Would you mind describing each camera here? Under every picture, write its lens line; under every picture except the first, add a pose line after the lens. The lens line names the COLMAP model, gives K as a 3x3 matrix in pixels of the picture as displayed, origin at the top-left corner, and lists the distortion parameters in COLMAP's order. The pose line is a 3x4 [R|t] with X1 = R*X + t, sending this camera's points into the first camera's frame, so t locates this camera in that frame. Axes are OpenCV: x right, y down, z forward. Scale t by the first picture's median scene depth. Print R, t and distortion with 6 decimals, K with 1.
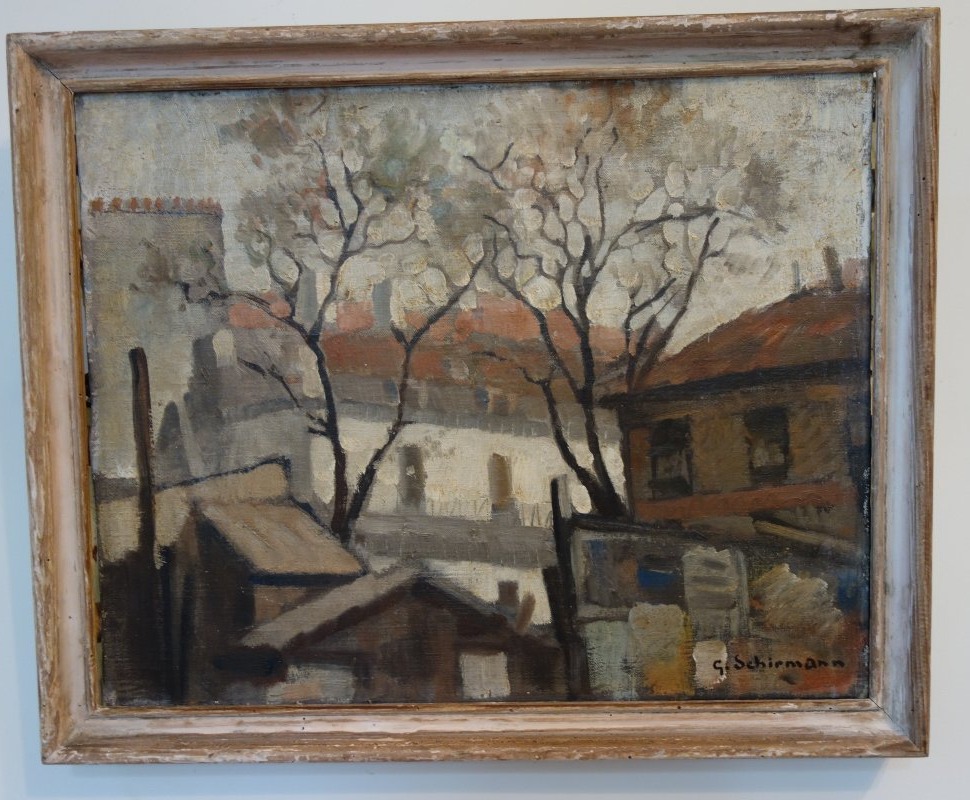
lens RADIAL K [[1014.5, 0, 508.0], [0, 1014.5, 391.9], [0, 0, 1]] dist [0.026465, 0.000000]
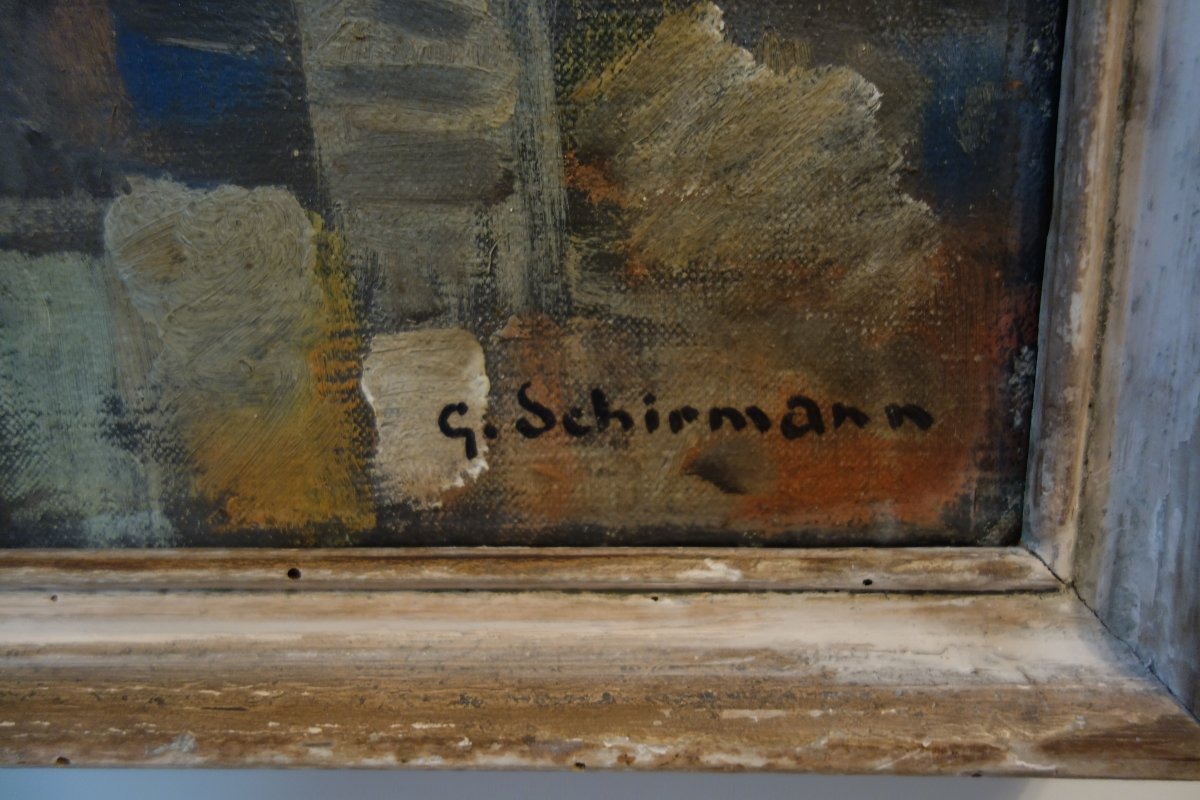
lens RADIAL K [[964.0, 0, 599.3], [0, 964.0, 401.1], [0, 0, 1]] dist [0.022983, -0.009964]
pose [[0.999452, 0.006858, -0.032392, 0.256604], [-0.002108, 0.989512, 0.144437, 0.230550], [0.033043, -0.144290, 0.988984, 0.764846]]
